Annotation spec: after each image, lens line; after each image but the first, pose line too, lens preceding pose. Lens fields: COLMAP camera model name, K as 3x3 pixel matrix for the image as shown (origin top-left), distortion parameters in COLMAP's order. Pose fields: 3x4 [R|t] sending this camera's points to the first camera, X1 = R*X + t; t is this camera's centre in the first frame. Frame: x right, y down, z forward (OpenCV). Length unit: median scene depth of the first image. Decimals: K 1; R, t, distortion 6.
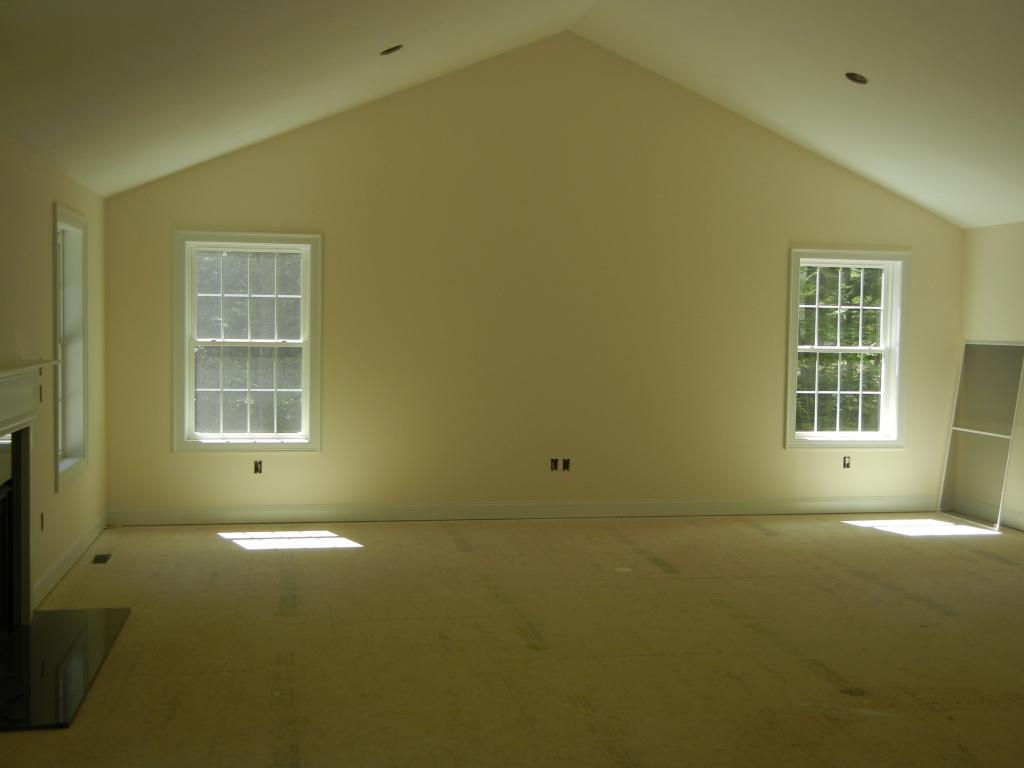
lens RADIAL K [[1165.0, 0, 512.0], [0, 1165.0, 384.0], [0, 0, 1]] dist [0.004981, 0.024356]
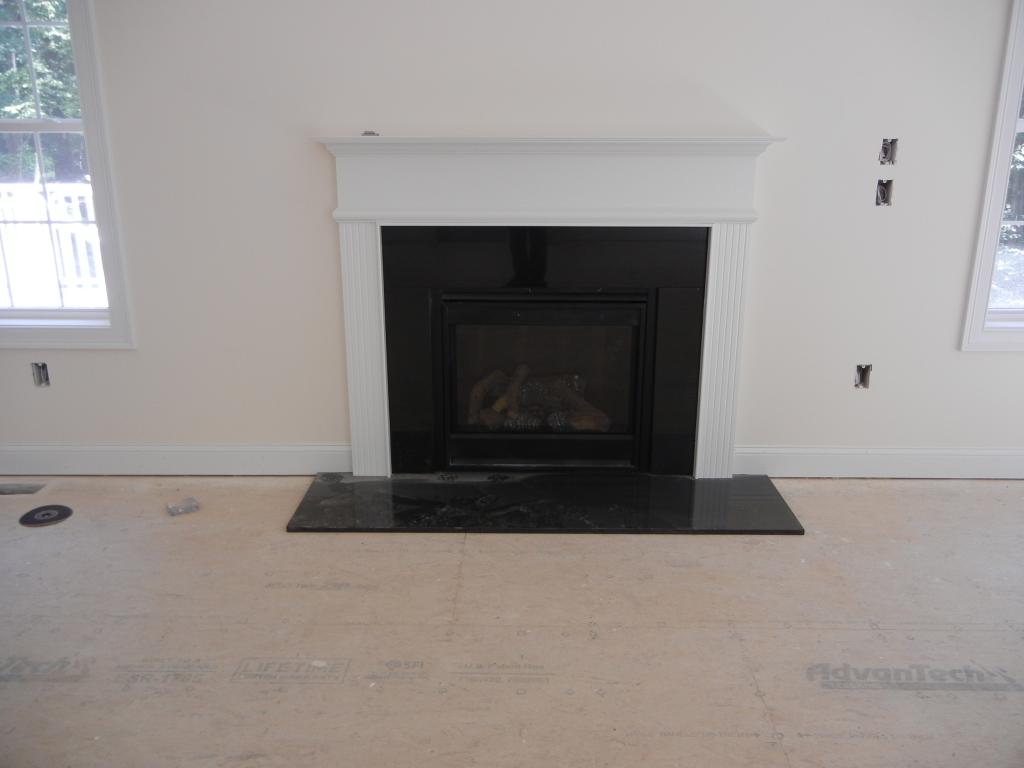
lens RADIAL K [[873.4, 0, 514.0], [0, 873.4, 379.6], [0, 0, 1]] dist [-0.008770, 0.019387]
pose [[-0.211205, 0.266171, -0.940503, 0.101883], [-0.052582, 0.957721, 0.282852, -0.013668], [0.976026, 0.109193, -0.188280, 0.648117]]
